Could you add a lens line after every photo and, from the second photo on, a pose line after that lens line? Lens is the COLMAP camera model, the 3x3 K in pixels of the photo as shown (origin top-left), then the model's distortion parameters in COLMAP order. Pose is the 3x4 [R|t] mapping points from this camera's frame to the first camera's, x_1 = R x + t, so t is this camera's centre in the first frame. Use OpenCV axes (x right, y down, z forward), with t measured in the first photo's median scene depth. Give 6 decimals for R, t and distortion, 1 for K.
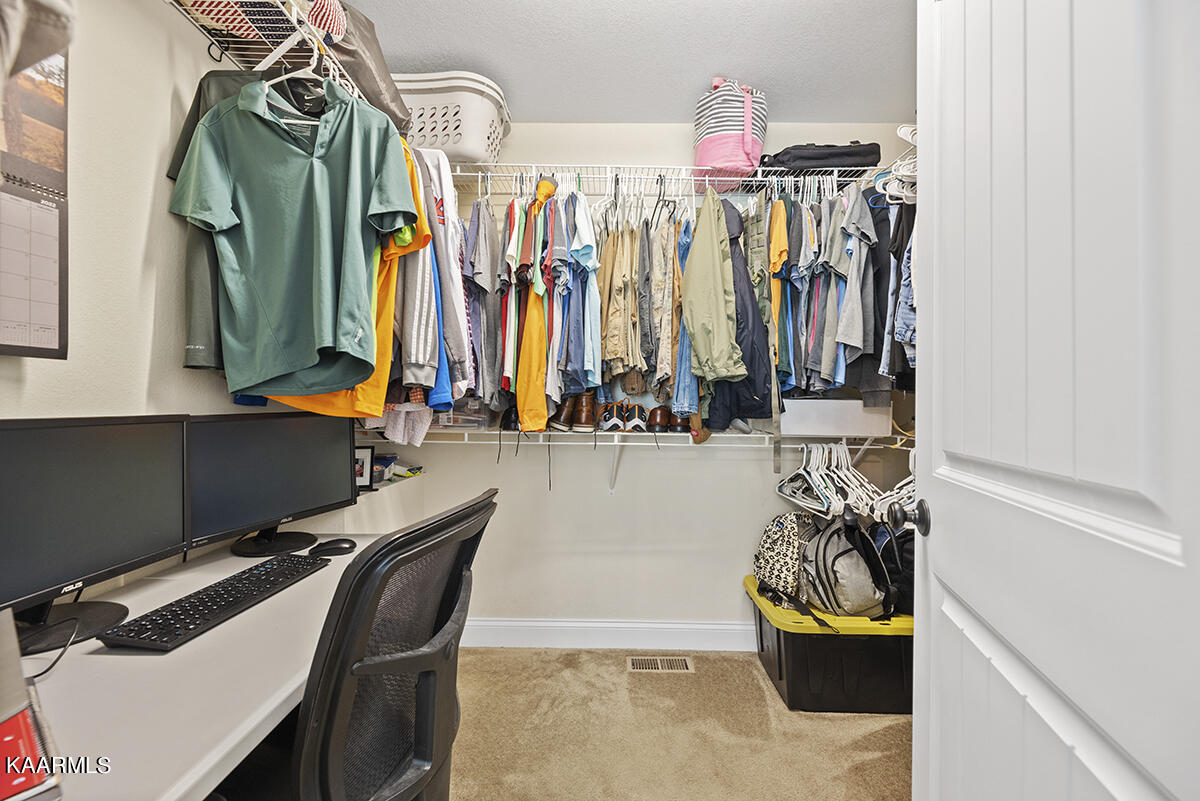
lens RADIAL K [[493.0, 0, 597.7], [0, 493.0, 400.5], [0, 0, 1]] dist [-0.004593, -0.000687]
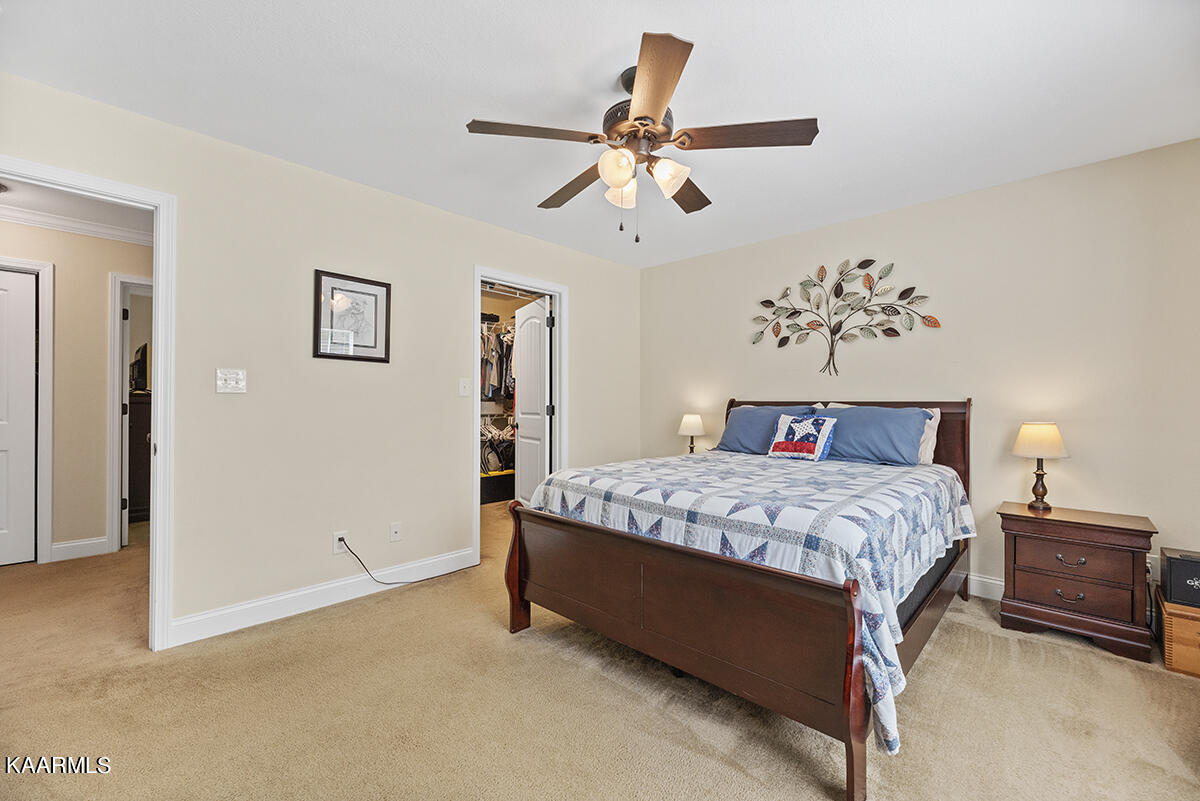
lens RADIAL K [[491.5, 0, 598.6], [0, 491.5, 408.7], [0, 0, 1]] dist [-0.029631, 0.000592]
pose [[0.690164, -0.016861, 0.723456, -1.247010], [-0.001601, 0.999690, 0.024827, -0.035761], [-0.723651, -0.018293, 0.689924, -1.596777]]
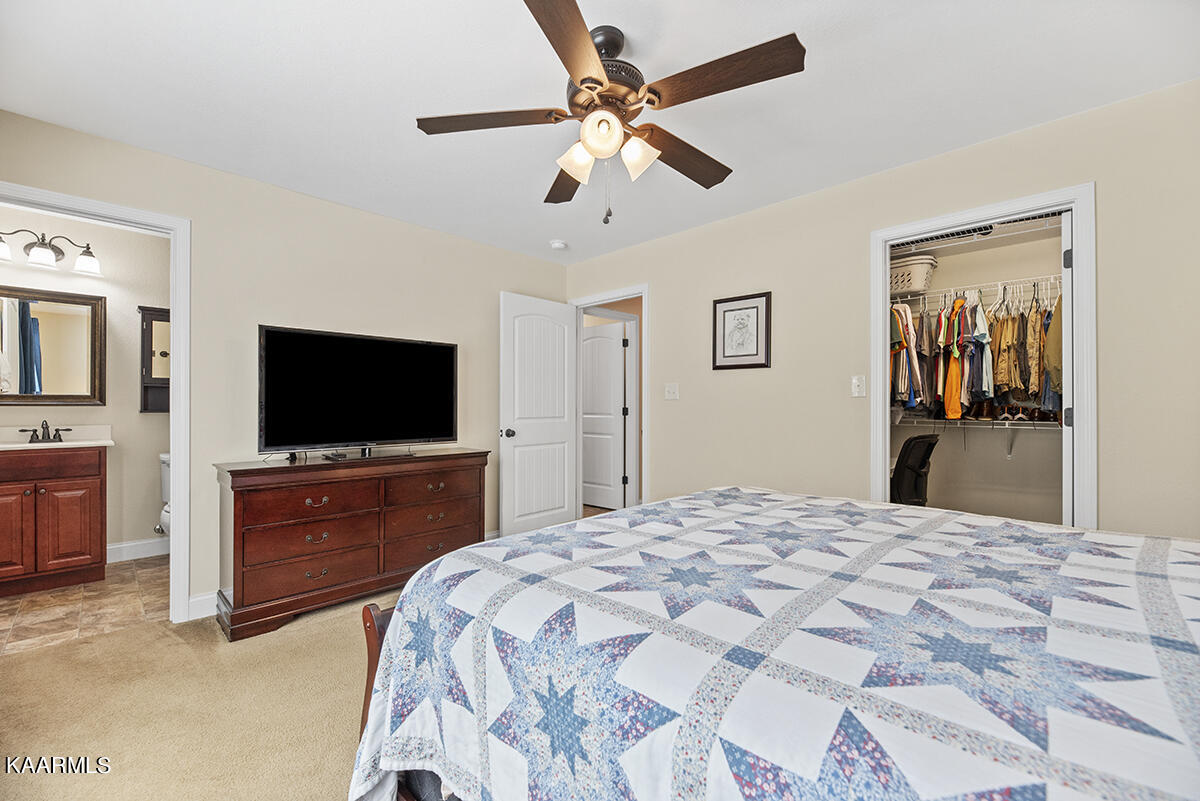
lens RADIAL K [[493.0, 0, 599.3], [0, 493.0, 404.8], [0, 0, 1]] dist [-0.004593, -0.000687]
pose [[0.725396, -0.012498, -0.688219, 0.225423], [0.015464, 0.999879, -0.001859, -0.021456], [0.688158, -0.009294, 0.725501, -1.628635]]
